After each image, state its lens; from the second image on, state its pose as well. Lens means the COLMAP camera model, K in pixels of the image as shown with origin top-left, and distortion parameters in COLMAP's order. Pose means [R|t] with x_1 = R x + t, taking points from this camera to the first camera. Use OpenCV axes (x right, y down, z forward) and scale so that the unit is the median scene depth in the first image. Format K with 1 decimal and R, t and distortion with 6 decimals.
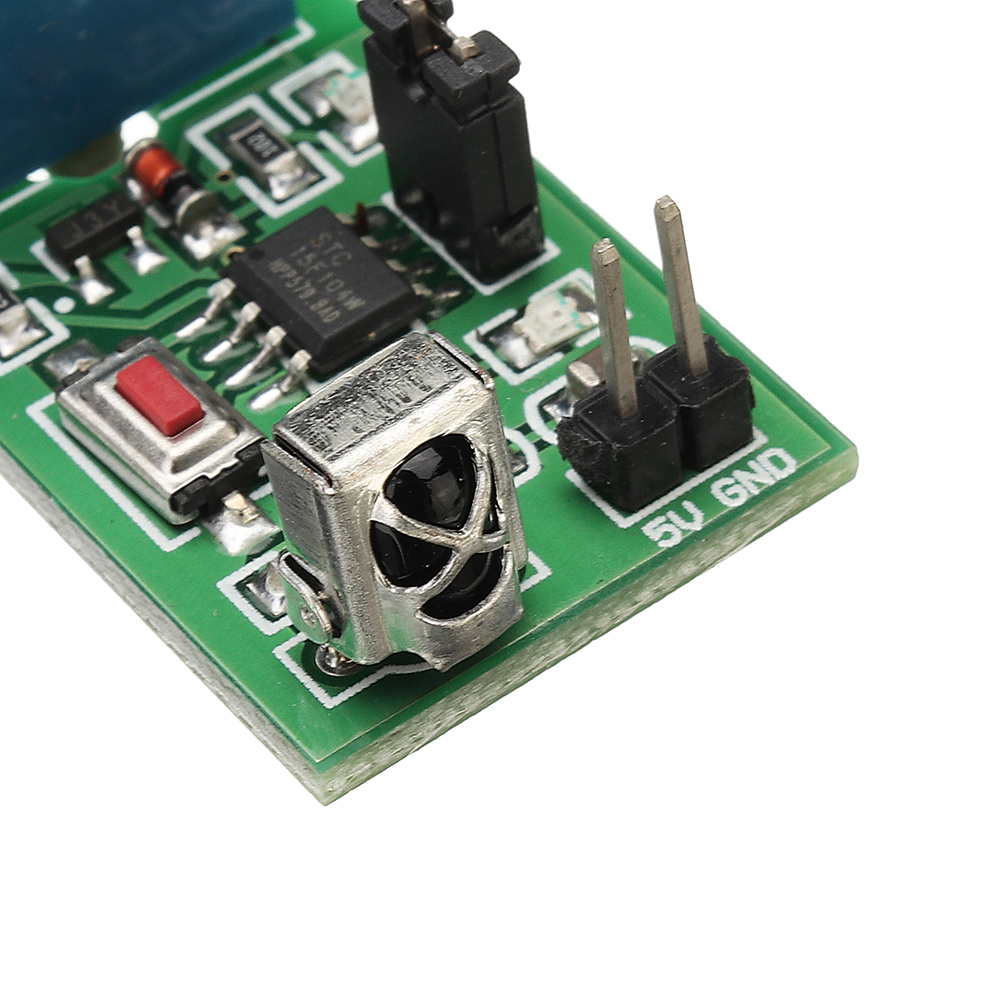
lens RADIAL K [[6342.9, 0, 500.0], [0, 6342.9, 500.0], [0, 0, 1]] dist [-0.220136, -7.230881]
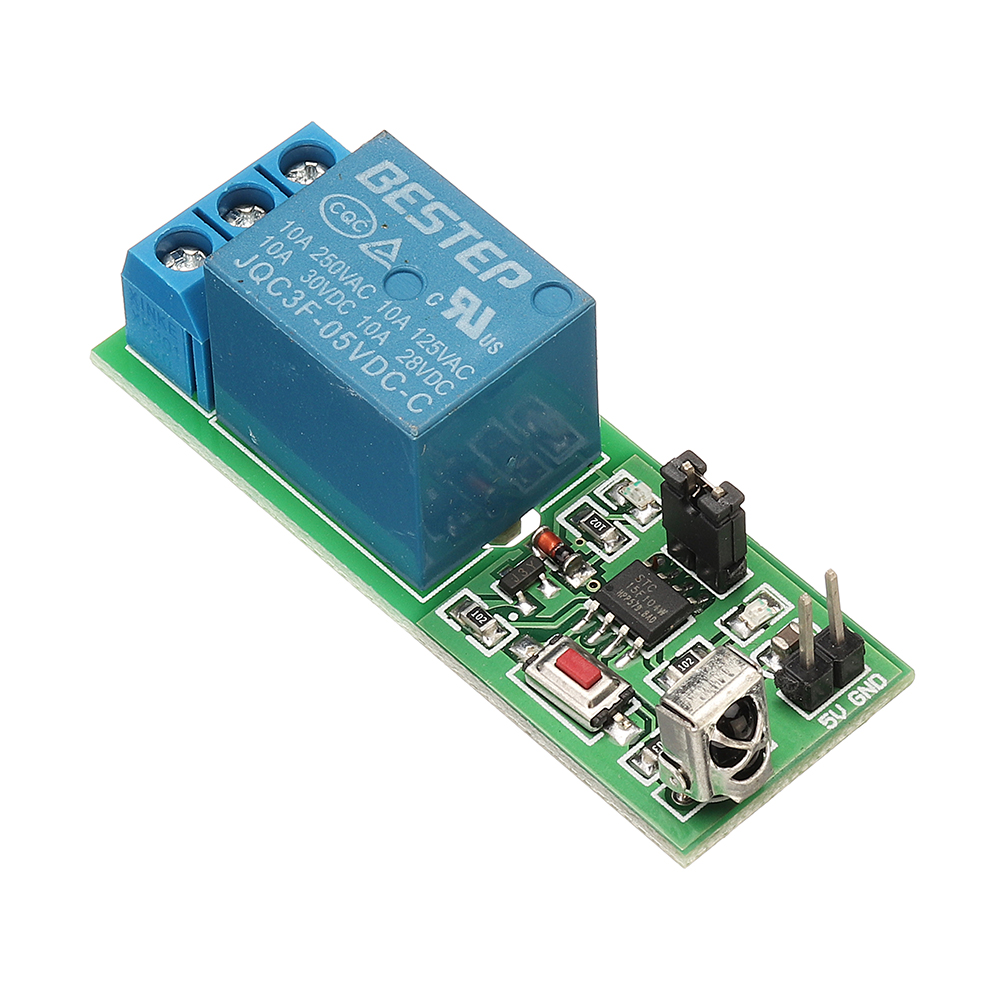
lens RADIAL K [[5733.9, 0, 500.0], [0, 5733.9, 500.0], [0, 0, 1]] dist [0.148829, -8.256121]
pose [[0.993169, -0.064403, 0.097302, -0.256486], [0.057019, 0.995411, 0.076855, -0.215299], [-0.101806, -0.070782, 0.992283, -0.838307]]
